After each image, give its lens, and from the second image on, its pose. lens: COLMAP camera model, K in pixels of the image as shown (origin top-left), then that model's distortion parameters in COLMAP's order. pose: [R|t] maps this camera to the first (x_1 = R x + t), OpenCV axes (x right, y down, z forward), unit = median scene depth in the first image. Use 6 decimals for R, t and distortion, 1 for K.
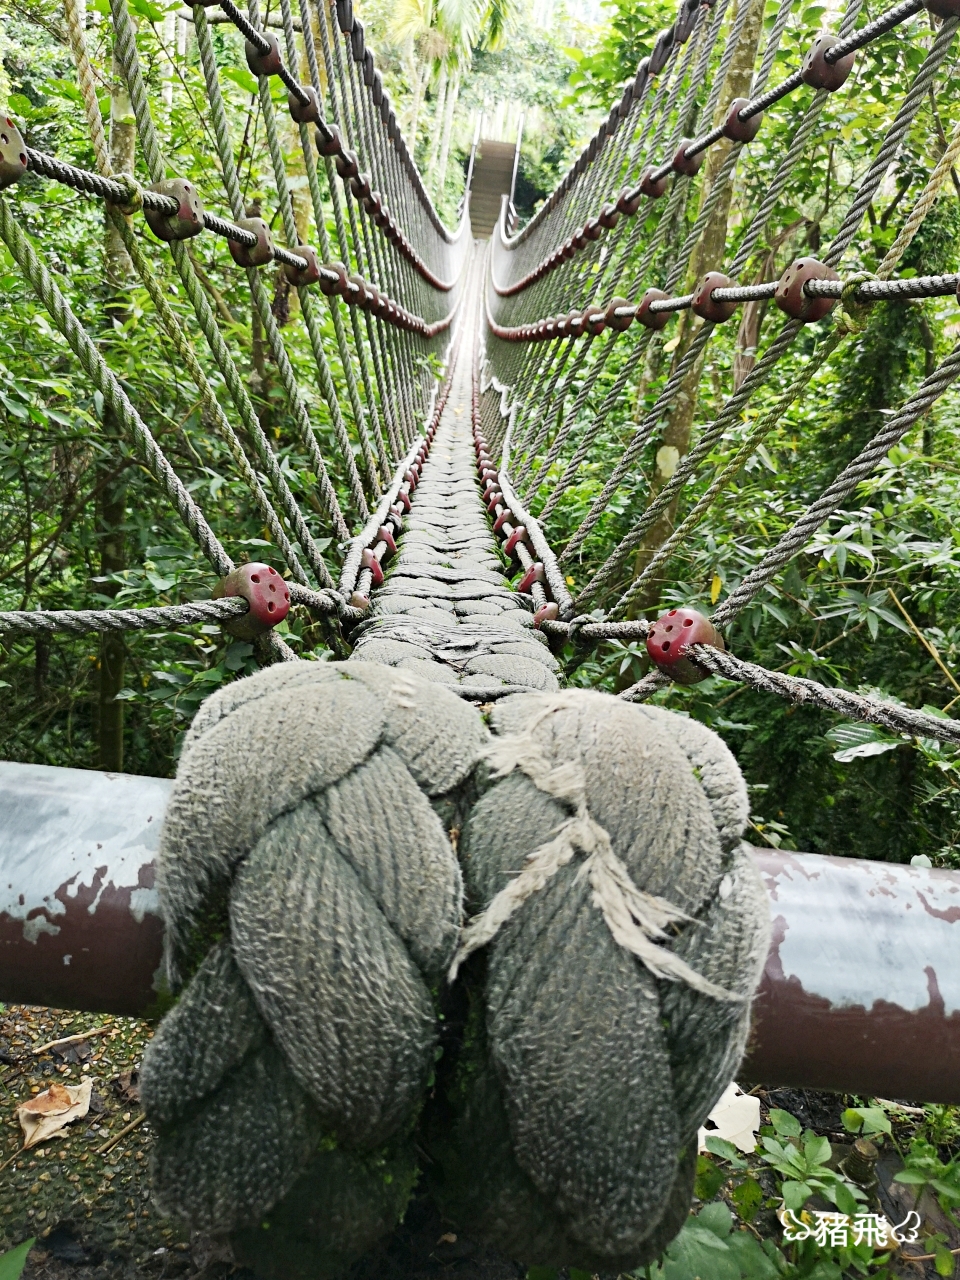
lens RADIAL K [[999.1, 0, 459.7], [0, 999.1, 563.8], [0, 0, 1]] dist [0.042937, -0.043409]
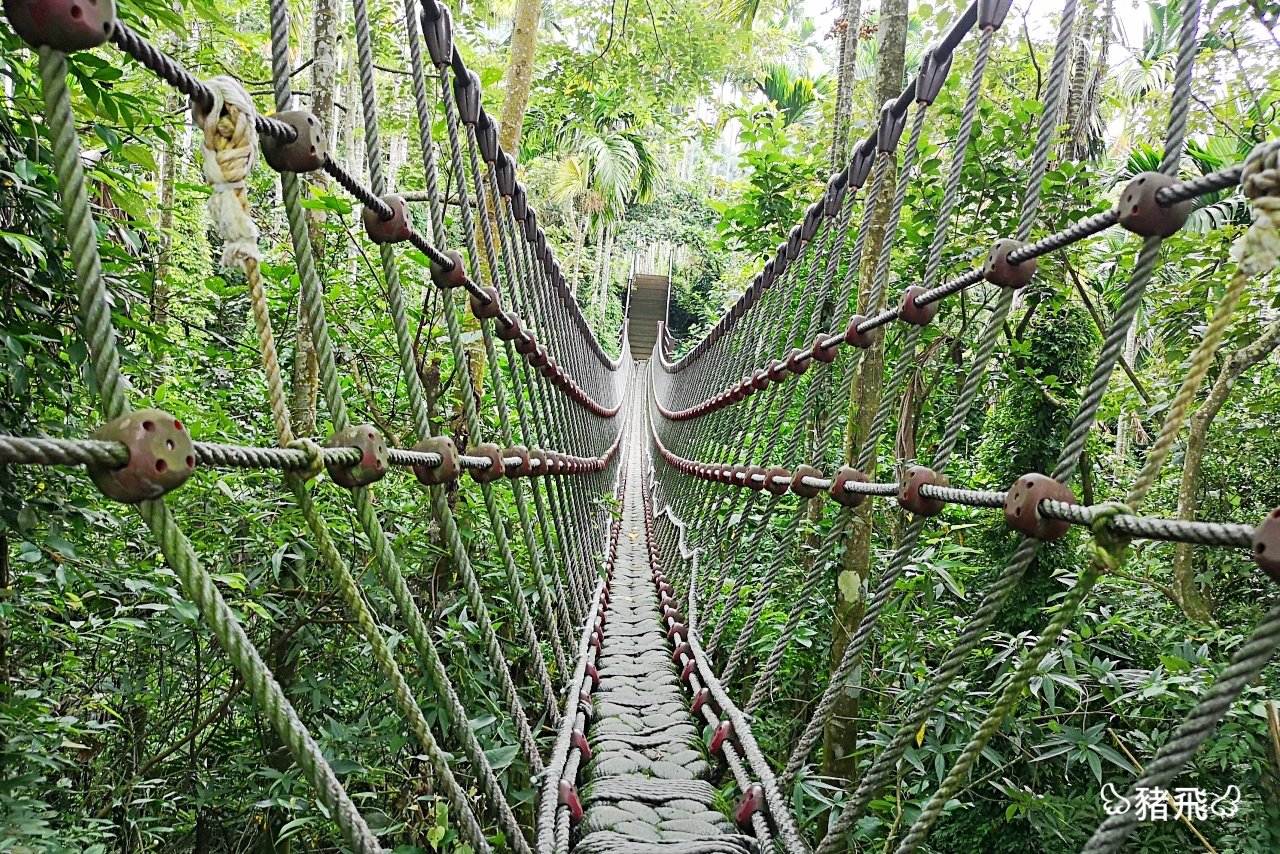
lens RADIAL K [[976.9, 0, 623.8], [0, 976.9, 420.3], [0, 0, 1]] dist [0.046900, -0.049191]
pose [[0.998797, -0.049045, -0.000176, -0.008538], [0.047445, 0.967101, -0.249931, -0.038683], [0.012428, 0.249622, 0.968264, 0.027986]]
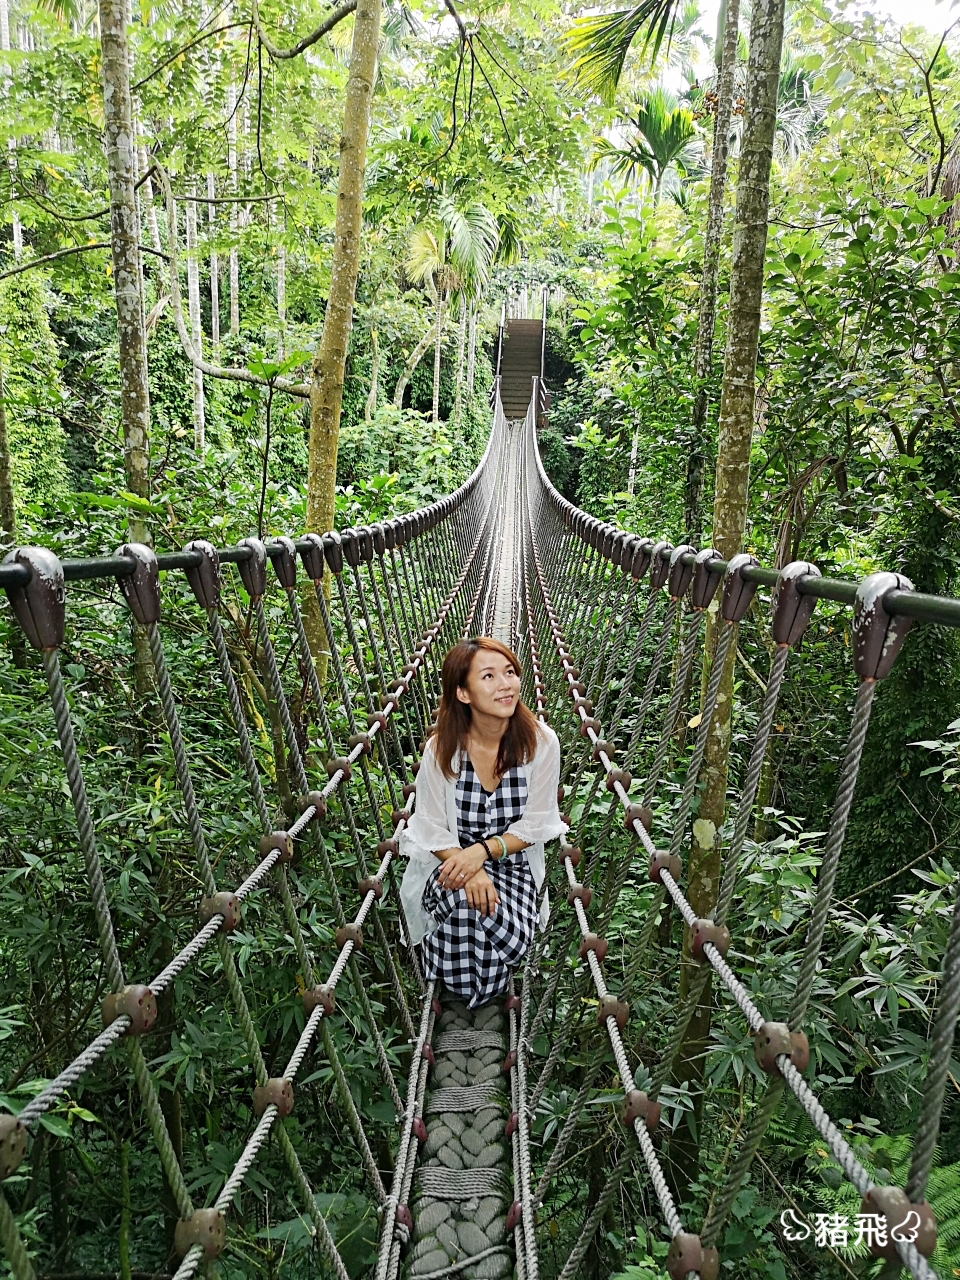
lens RADIAL K [[994.7, 0, 462.1], [0, 994.7, 674.6], [0, 0, 1]] dist [0.026461, -0.005680]
pose [[0.994669, -0.087261, -0.054948, 0.050459], [0.083499, 0.994226, -0.067401, -0.272390], [0.060512, 0.062453, 0.996212, 0.009655]]
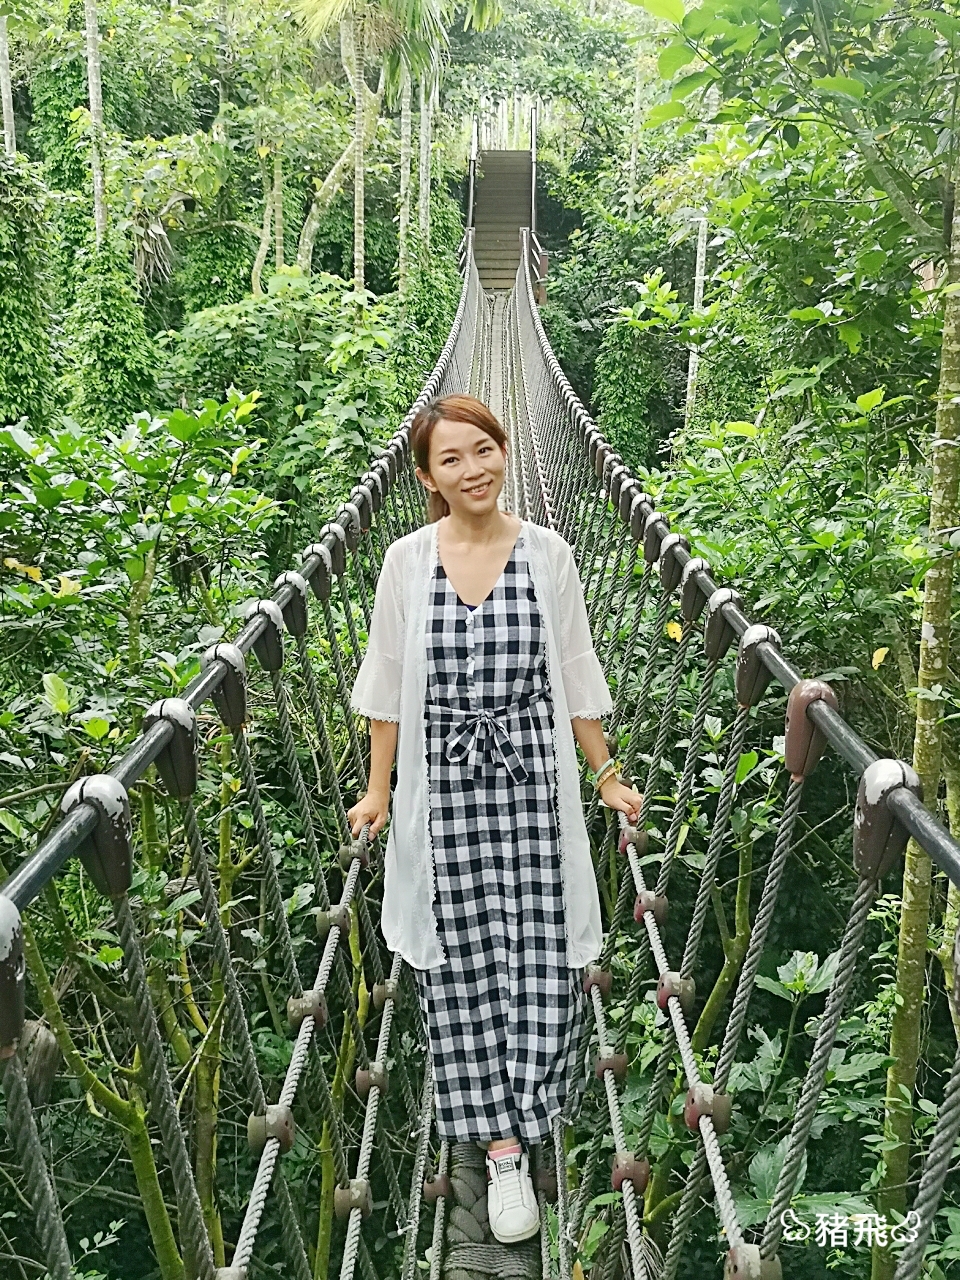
lens RADIAL K [[1476.6, 0, 474.7], [0, 1476.6, 618.8], [0, 0, 1]] dist [-0.003265, 0.293067]
pose [[0.992843, -0.117589, -0.020859, 0.050635], [0.115024, 0.988535, -0.097819, -0.664459], [0.032122, 0.094720, 0.994986, 1.338895]]
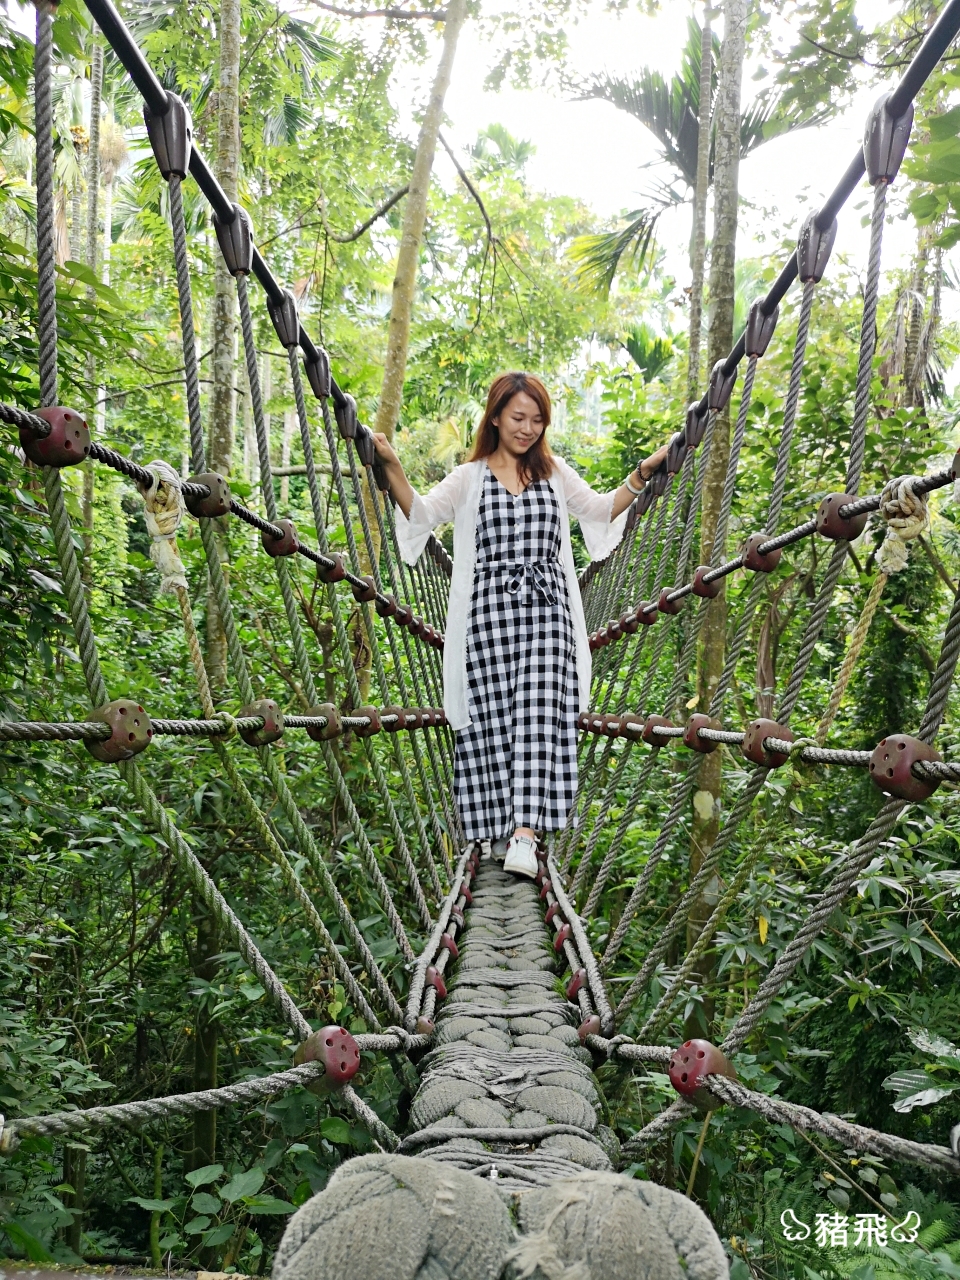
lens RADIAL K [[908.5, 0, 483.0], [0, 908.5, 655.2], [0, 0, 1]] dist [0.048217, -0.060457]
pose [[0.995906, -0.085600, -0.029057, 0.010621], [0.075389, 0.963855, -0.255540, -0.030319], [0.049881, 0.252304, 0.966362, -0.034976]]
